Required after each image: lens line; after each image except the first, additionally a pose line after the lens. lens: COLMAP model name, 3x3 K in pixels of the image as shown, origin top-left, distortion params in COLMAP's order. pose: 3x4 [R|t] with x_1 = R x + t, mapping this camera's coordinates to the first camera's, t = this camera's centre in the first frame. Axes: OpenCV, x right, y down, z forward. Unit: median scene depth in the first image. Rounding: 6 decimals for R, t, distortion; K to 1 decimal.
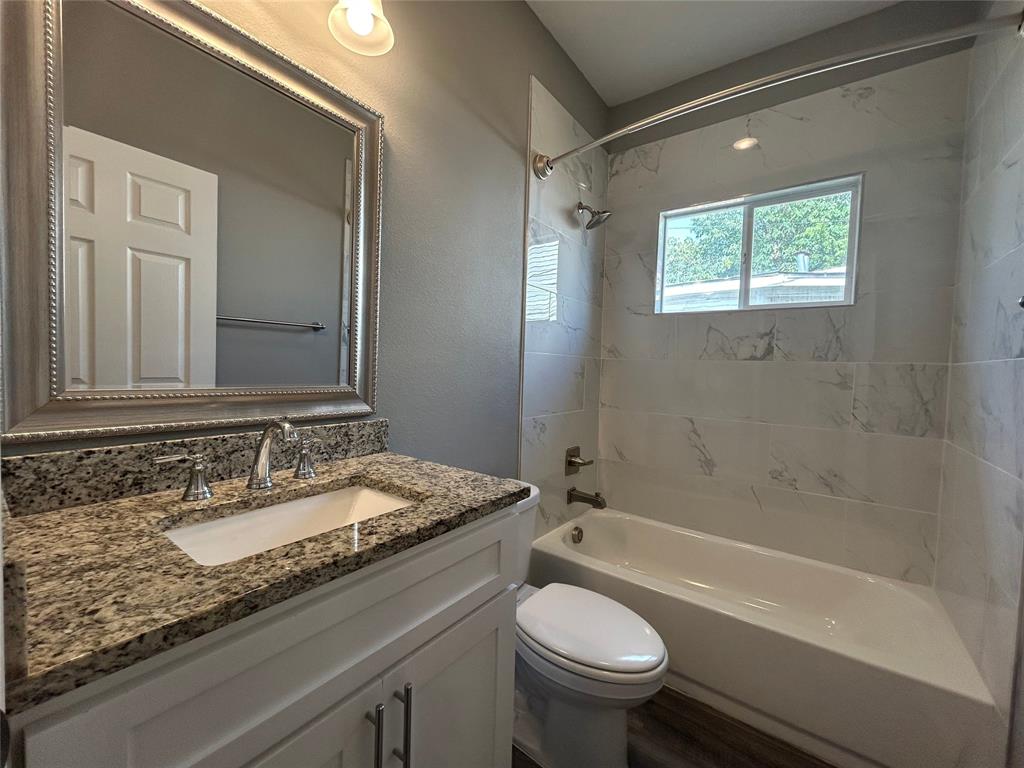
lens RADIAL K [[414.2, 0, 511.9], [0, 414.2, 384.1], [0, 0, 1]] dist [-0.000801, 0.001468]
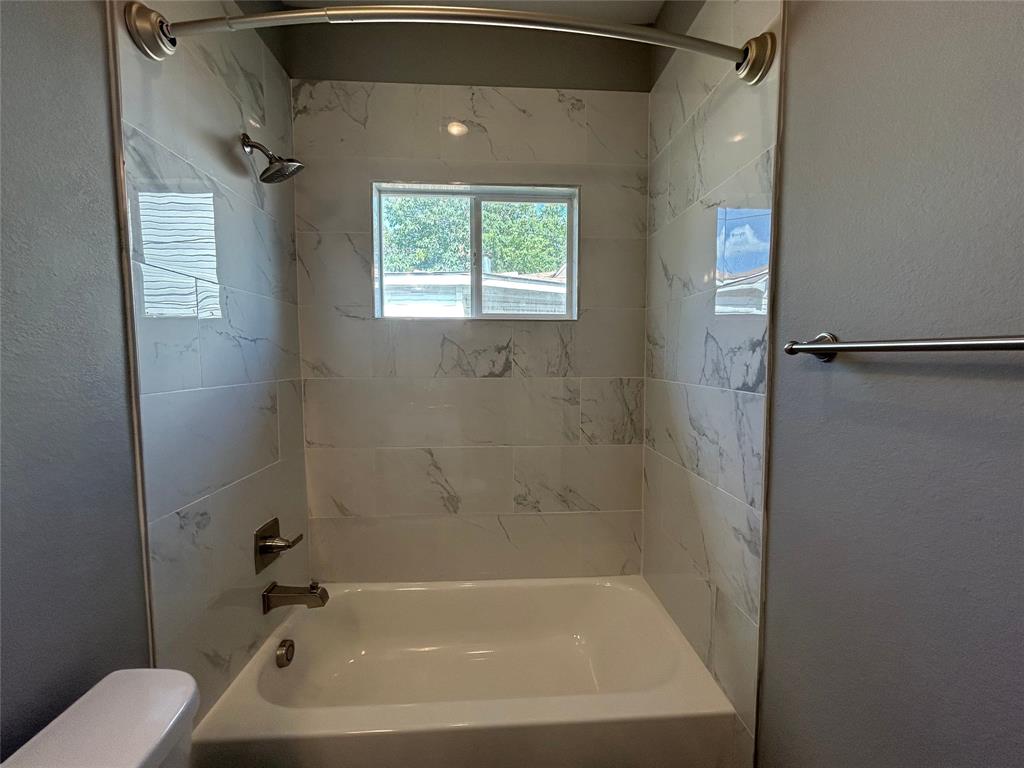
lens RADIAL K [[414.2, 0, 515.3], [0, 414.2, 385.1], [0, 0, 1]] dist [-0.000801, 0.001468]
pose [[0.765189, -0.076046, 0.639299, 0.051801], [0.052230, 0.997059, 0.056087, -0.083521], [-0.641684, -0.009527, 0.766910, 0.277408]]
